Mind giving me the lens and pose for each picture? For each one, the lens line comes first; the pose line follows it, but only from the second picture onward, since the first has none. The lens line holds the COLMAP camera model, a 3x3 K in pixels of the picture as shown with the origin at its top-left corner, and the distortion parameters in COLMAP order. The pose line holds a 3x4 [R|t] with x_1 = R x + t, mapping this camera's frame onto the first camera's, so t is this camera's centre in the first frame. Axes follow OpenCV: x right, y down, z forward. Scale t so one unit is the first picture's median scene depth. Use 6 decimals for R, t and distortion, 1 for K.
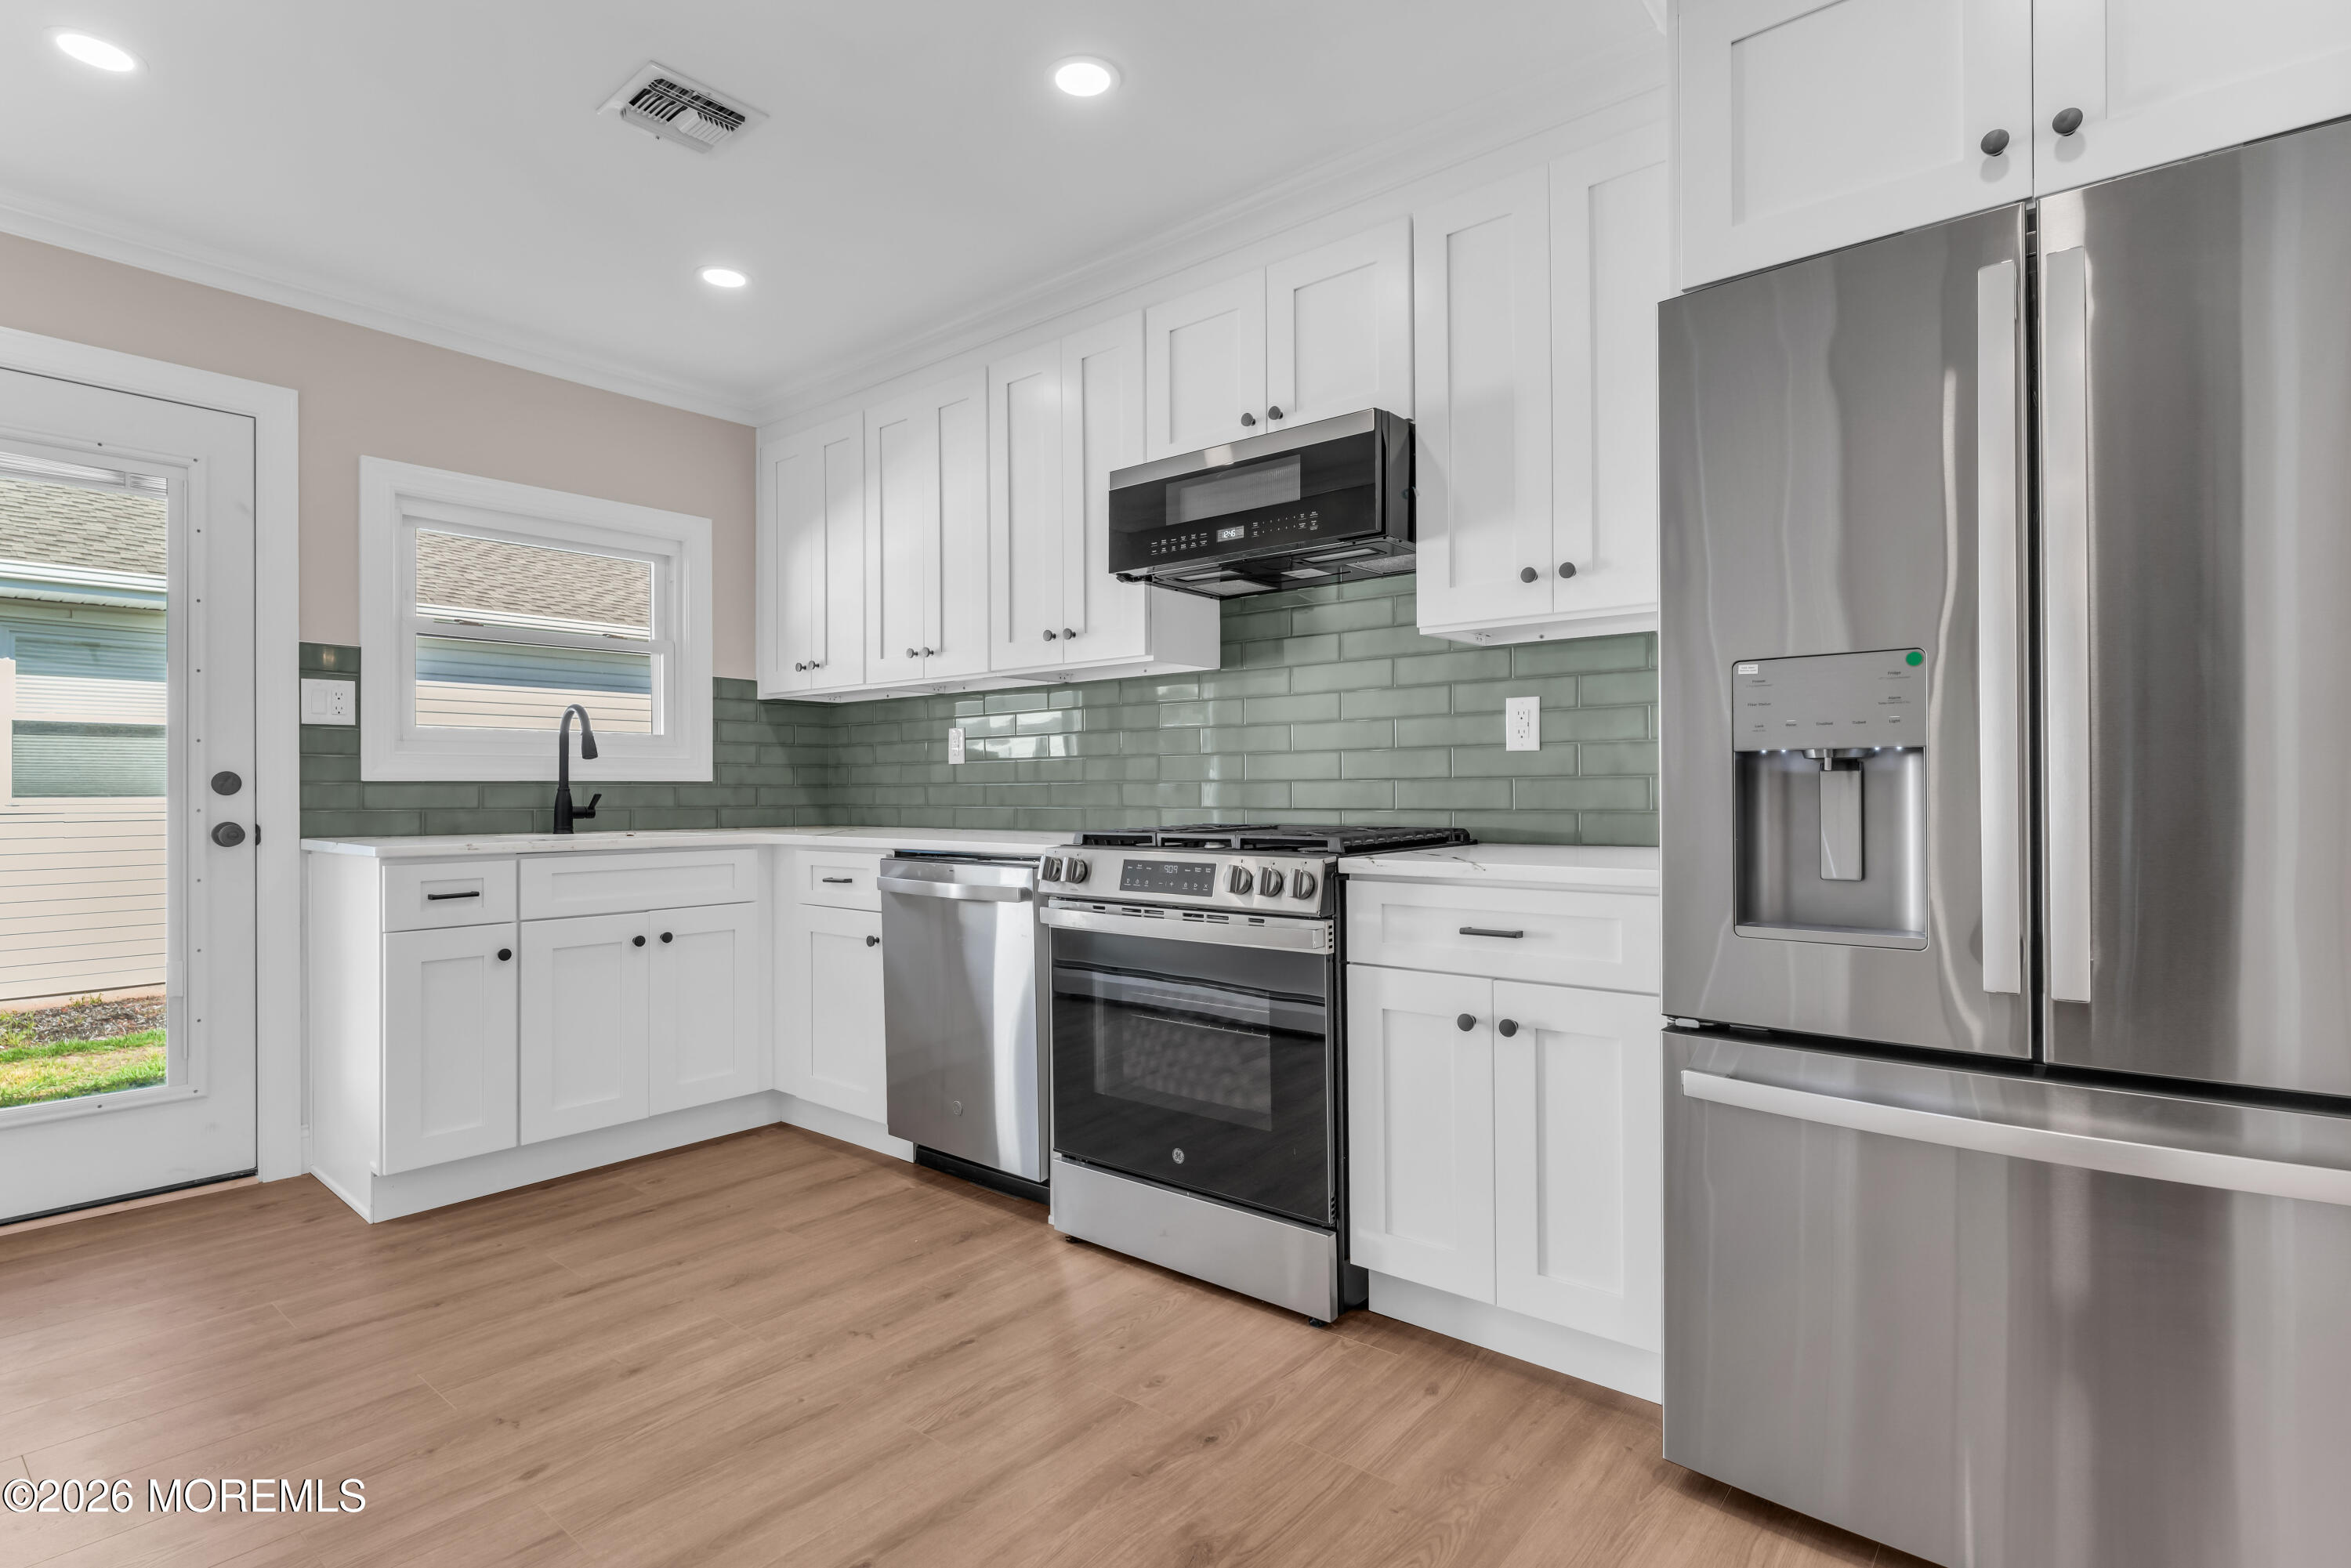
lens RADIAL K [[1151.3, 0, 1170.7], [0, 1151.3, 783.4], [0, 0, 1]] dist [0.000641, -0.000218]
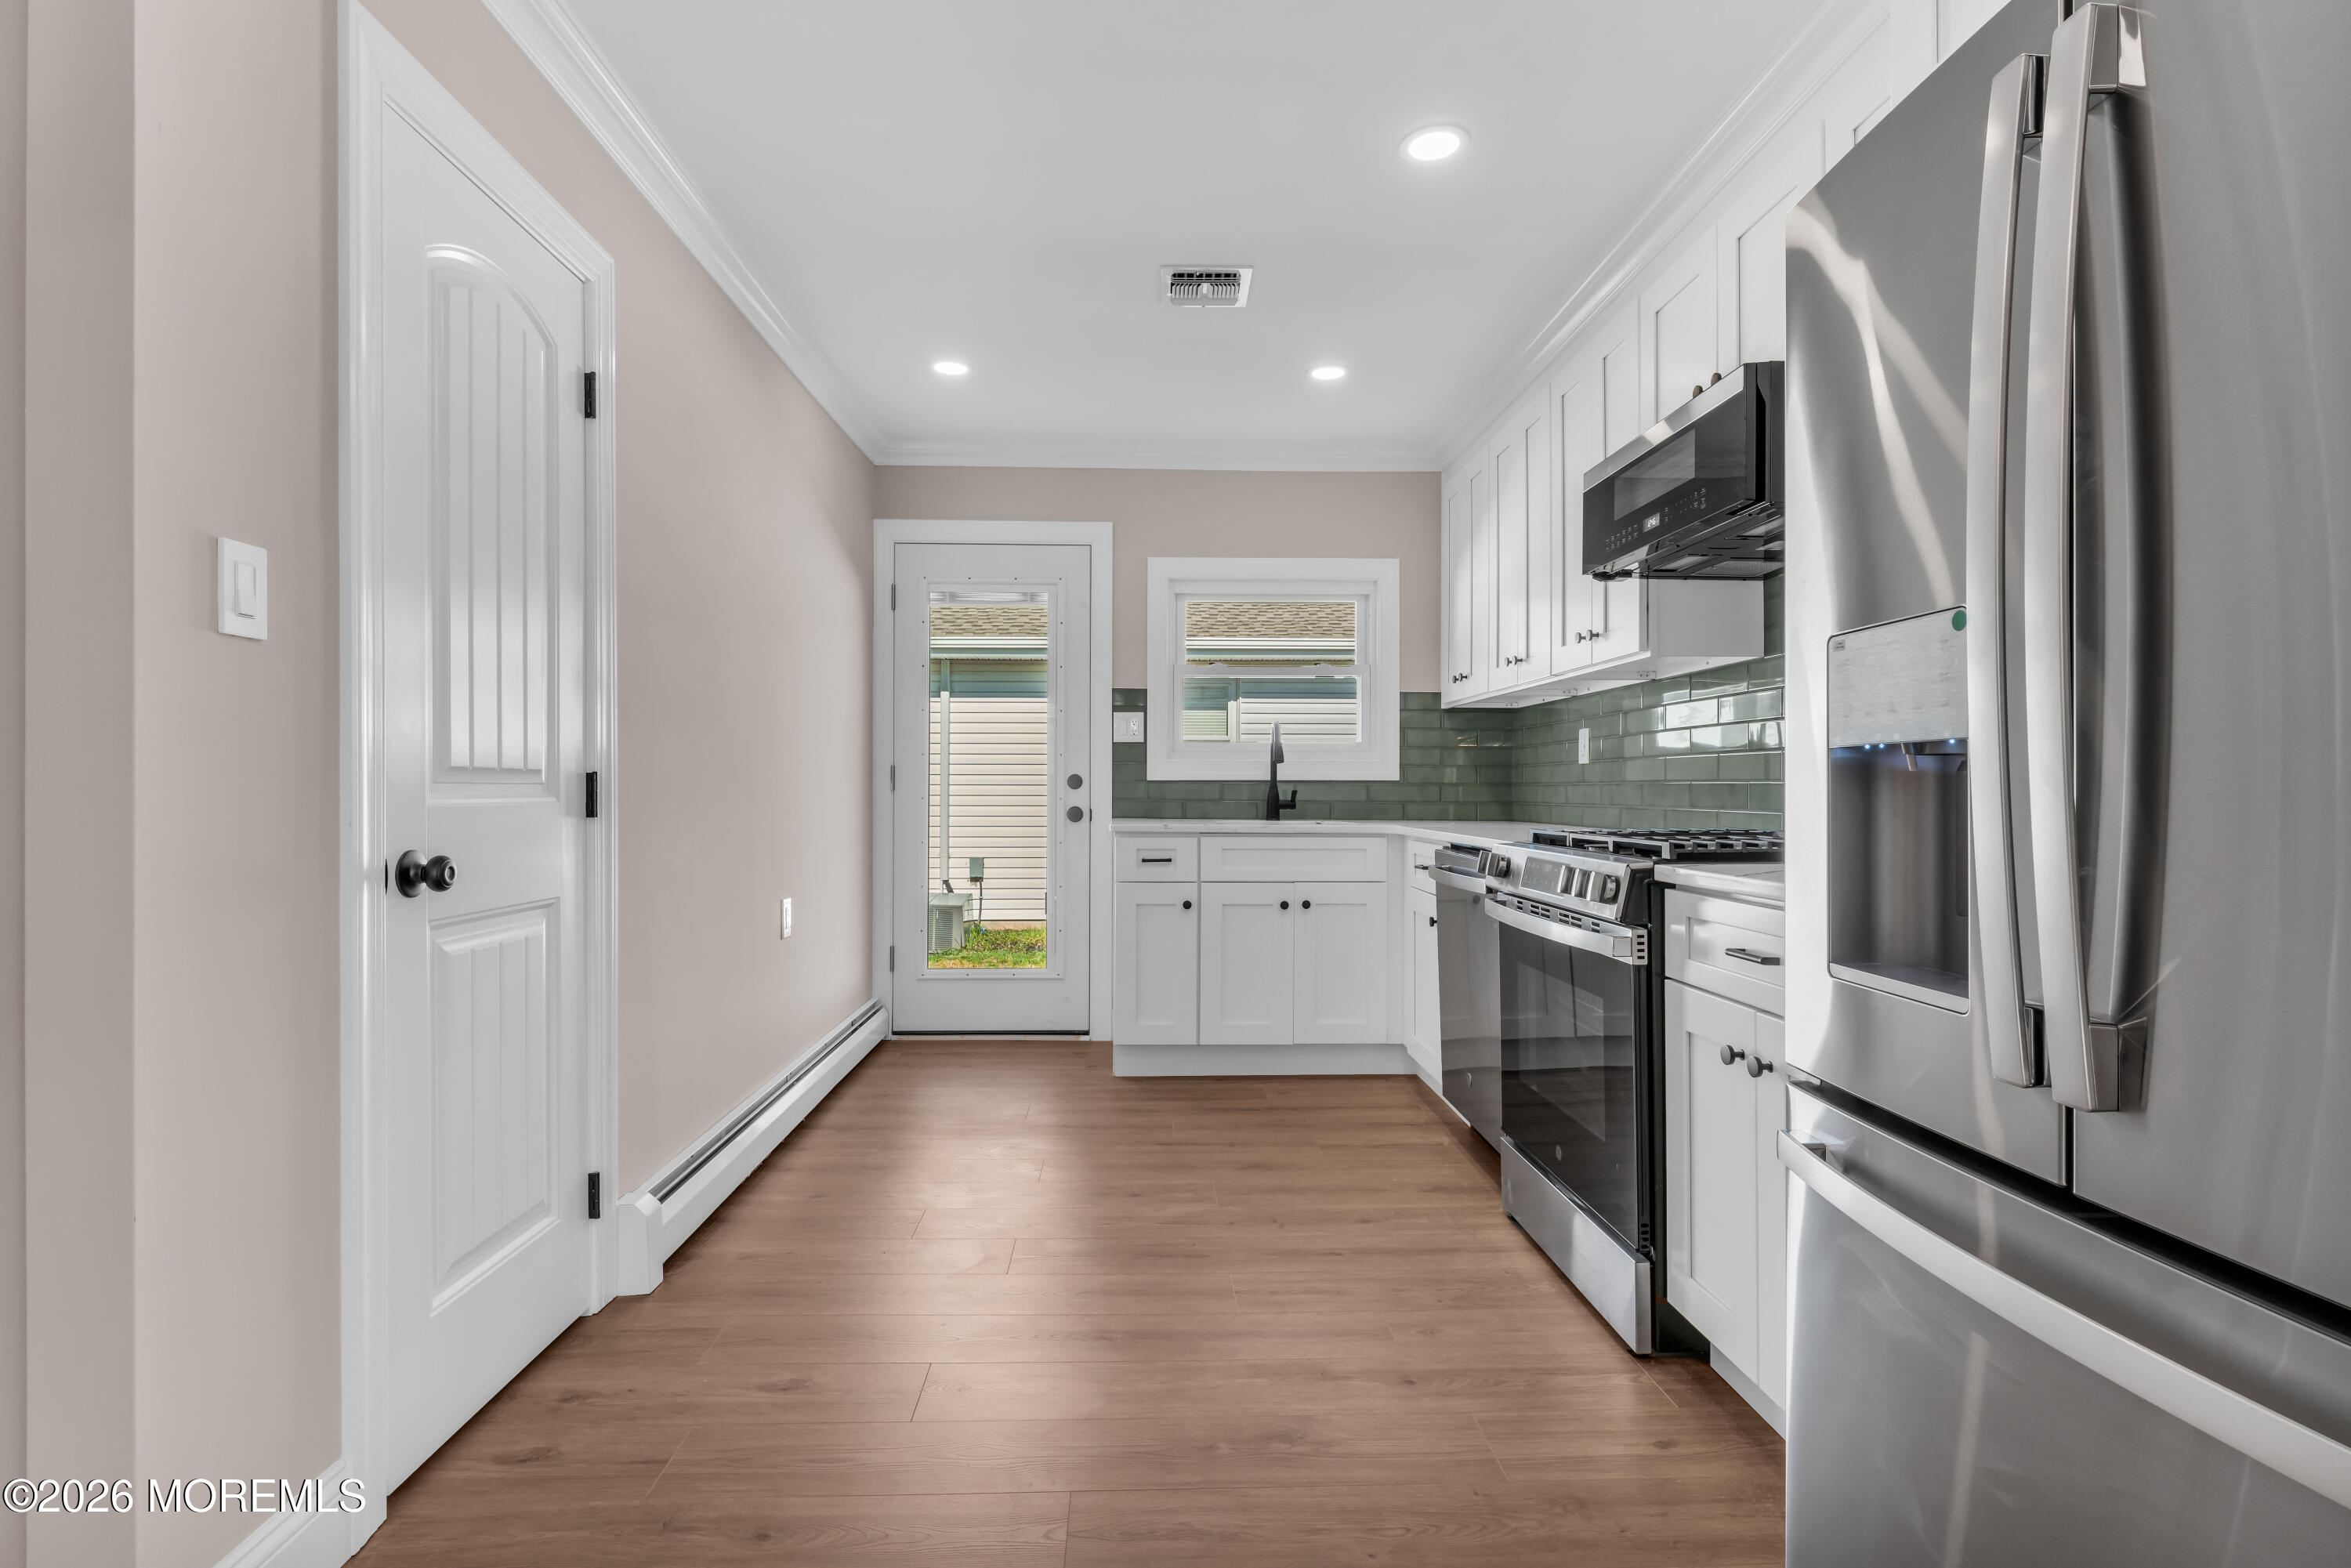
lens RADIAL K [[1133.4, 0, 1173.7], [0, 1133.4, 782.7], [0, 0, 1]] dist [-0.001014, -0.000264]
pose [[0.668772, 0.002531, -0.743463, 0.399918], [-0.001079, 0.999996, 0.002433, -0.002504], [0.743467, -0.000825, 0.668772, 0.064771]]
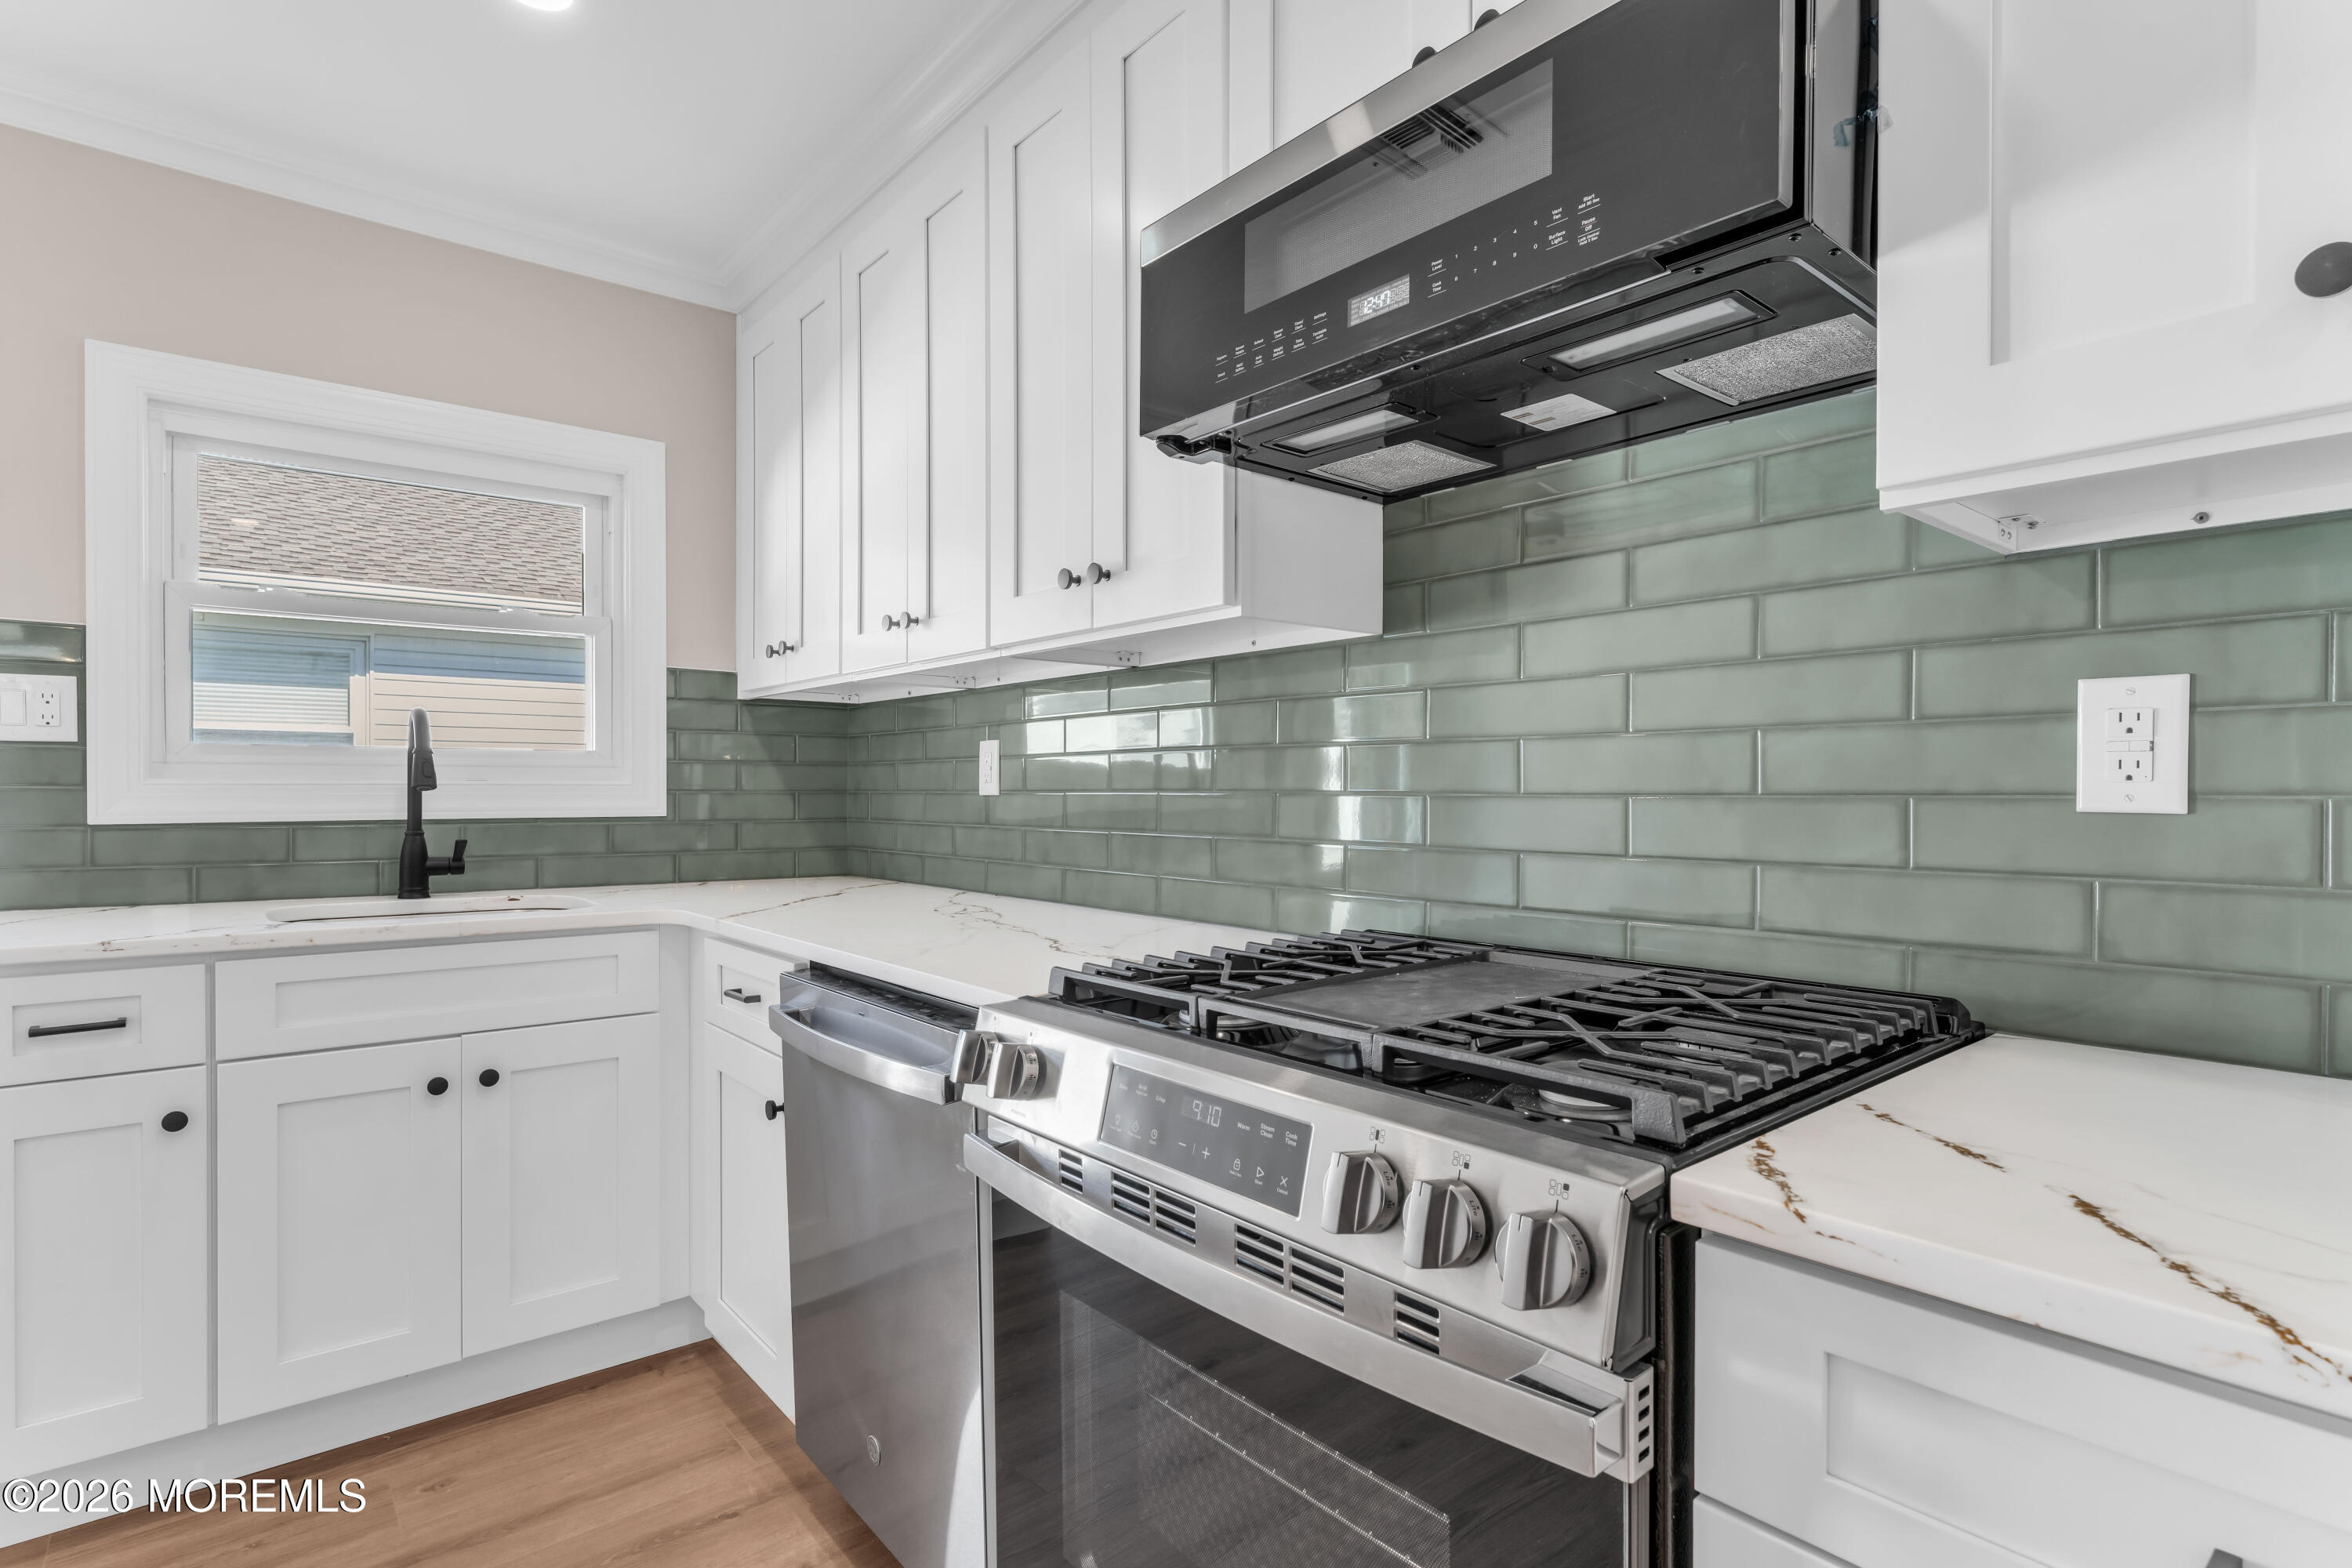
lens RADIAL K [[1158.1, 0, 1174.6], [0, 1158.1, 800.9], [0, 0, 1]] dist [-0.001254, -0.000358]
pose [[0.983377, 0.008312, -0.181383, 0.046811], [-0.005503, 0.999857, 0.015985, -0.030921], [0.181490, -0.014721, 0.983283, 0.461637]]
